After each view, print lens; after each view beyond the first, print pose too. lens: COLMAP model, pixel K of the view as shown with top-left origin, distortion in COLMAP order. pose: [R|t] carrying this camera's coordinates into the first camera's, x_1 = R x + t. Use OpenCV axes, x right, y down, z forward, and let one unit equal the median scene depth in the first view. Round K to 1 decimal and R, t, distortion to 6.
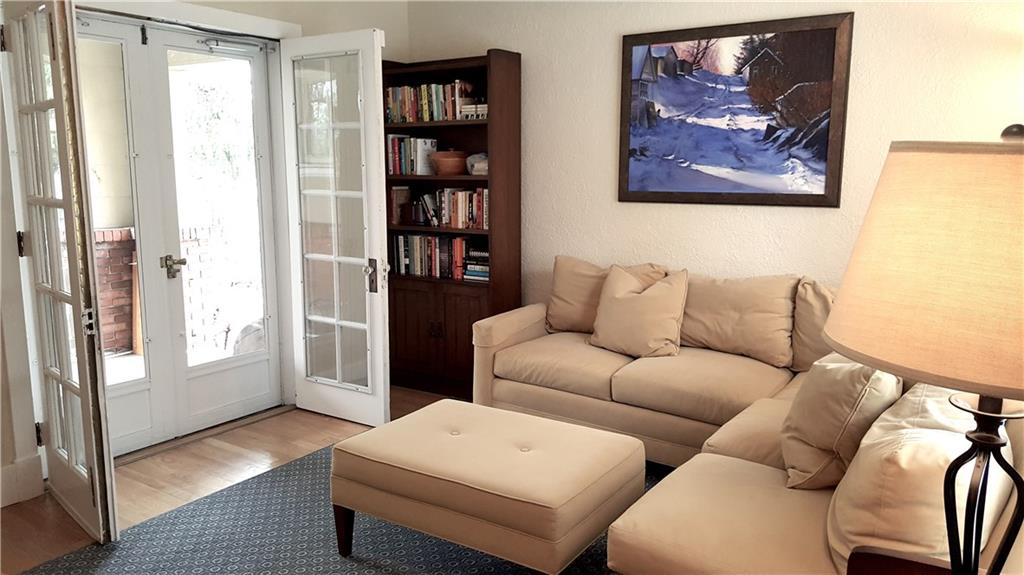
lens RADIAL K [[764.1, 0, 509.4], [0, 764.1, 289.3], [0, 0, 1]] dist [0.082245, -0.004702]
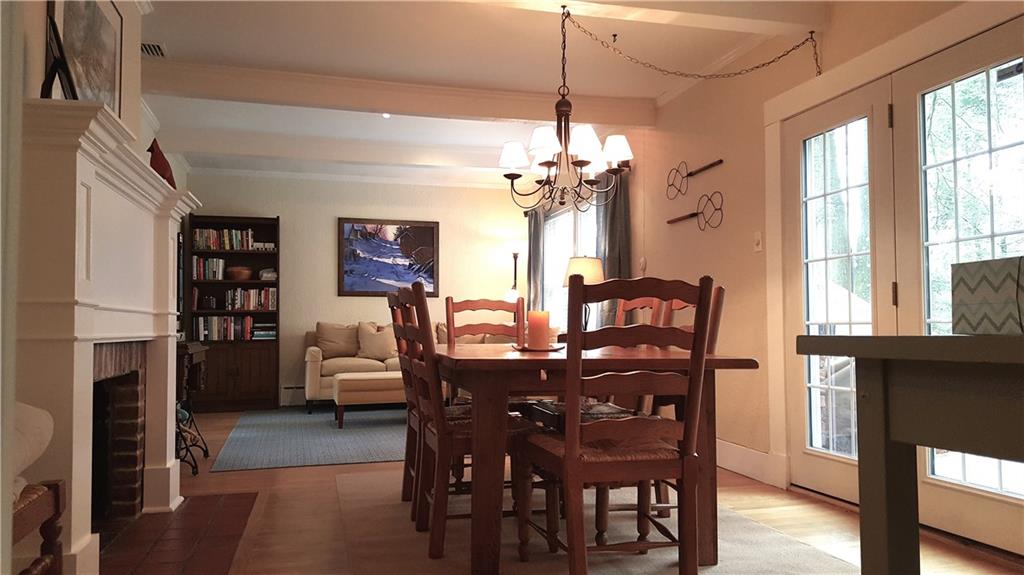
lens RADIAL K [[764.1, 0, 512.9], [0, 764.1, 289.8], [0, 0, 1]] dist [0.082245, -0.004702]
pose [[0.655769, 0.038635, 0.753973, -1.035076], [0.123517, 0.979743, -0.157633, 0.233478], [-0.744789, 0.196499, 0.637712, -0.598685]]
